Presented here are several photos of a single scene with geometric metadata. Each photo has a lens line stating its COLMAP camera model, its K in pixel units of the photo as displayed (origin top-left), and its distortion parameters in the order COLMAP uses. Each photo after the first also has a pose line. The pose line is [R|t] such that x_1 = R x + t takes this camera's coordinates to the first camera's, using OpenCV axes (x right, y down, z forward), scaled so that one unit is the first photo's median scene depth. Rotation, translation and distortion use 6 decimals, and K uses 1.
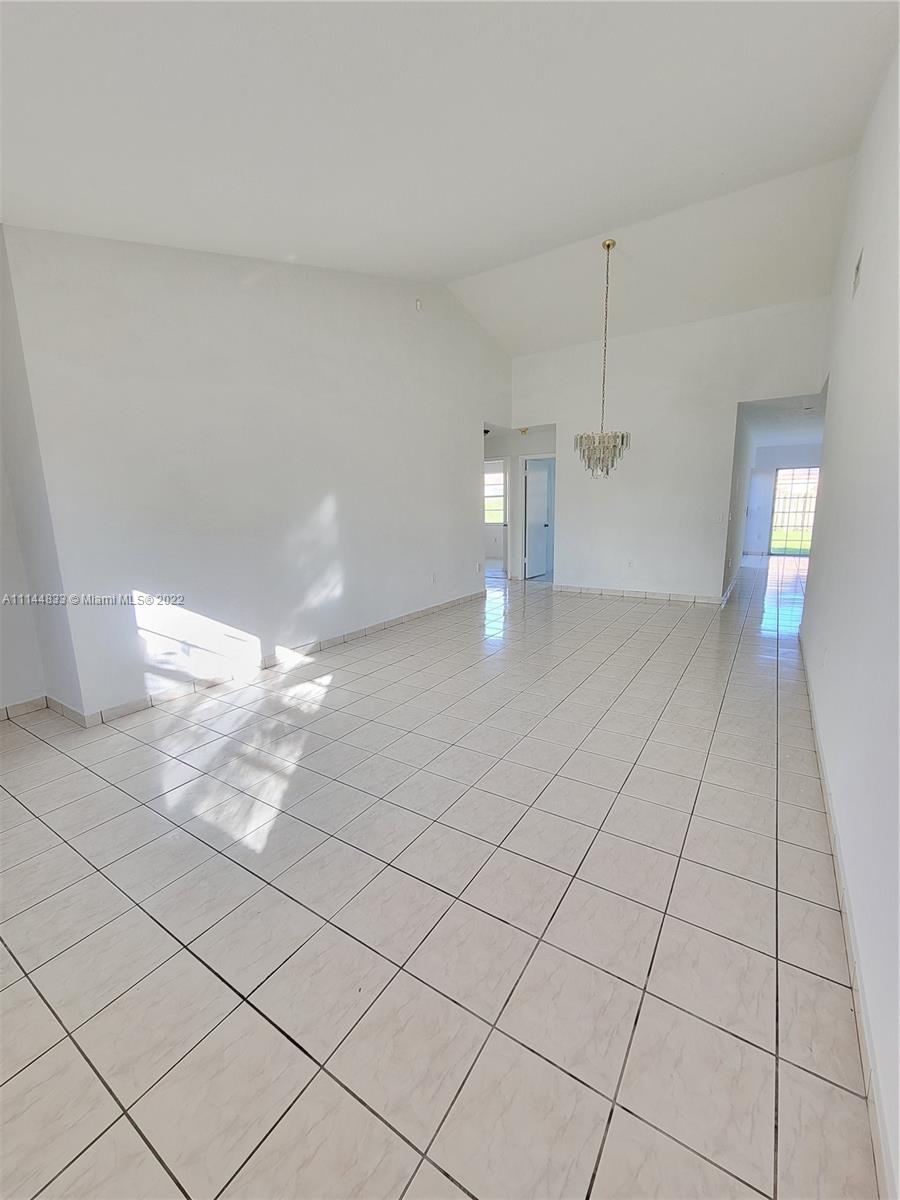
lens RADIAL K [[481.8, 0, 446.2], [0, 481.8, 601.1], [0, 0, 1]] dist [-0.018551, 0.000143]
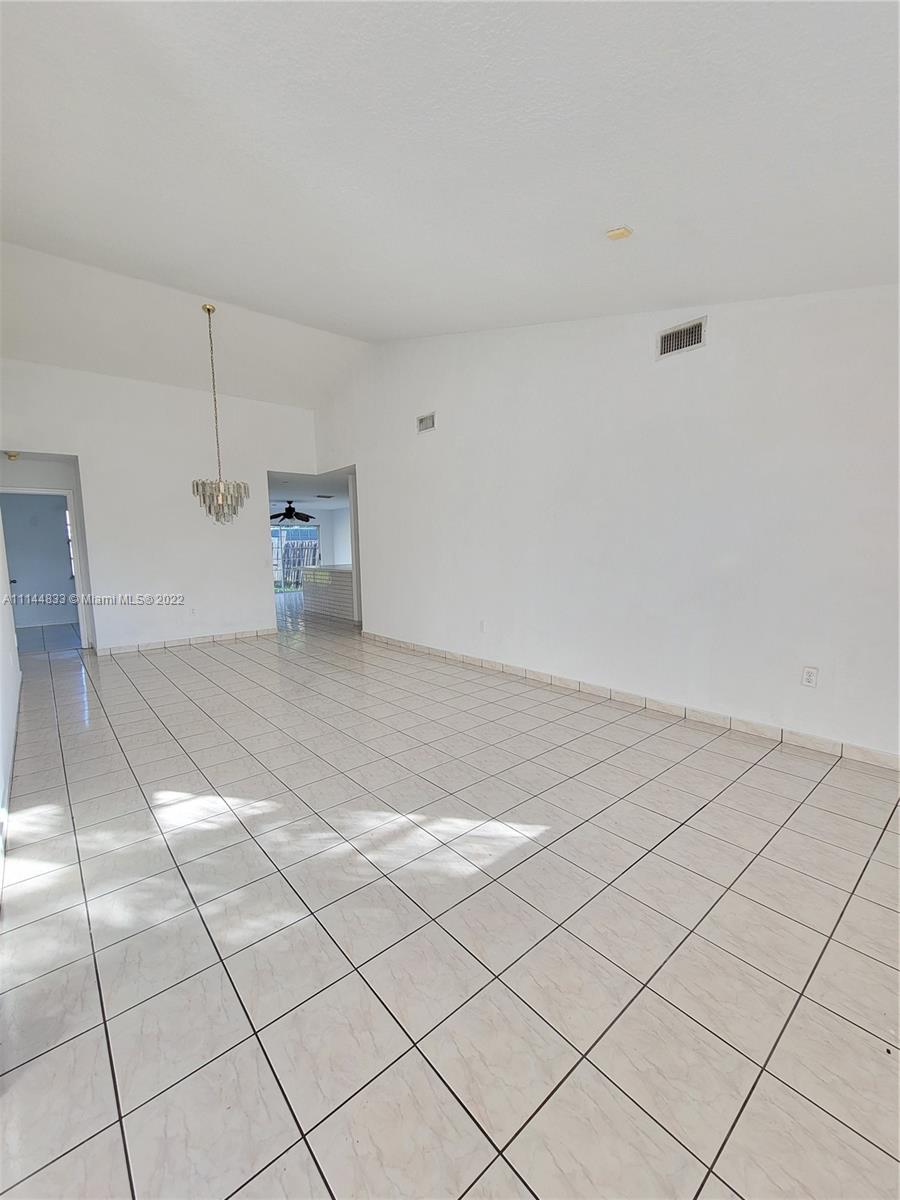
lens RADIAL K [[481.8, 0, 446.2], [0, 481.8, 601.1], [0, 0, 1]] dist [-0.018551, 0.000143]
pose [[0.297138, -0.091868, 0.950405, -0.845242], [0.198205, 0.979614, 0.032724, -0.056621], [-0.934036, 0.178651, 0.309289, 0.430614]]
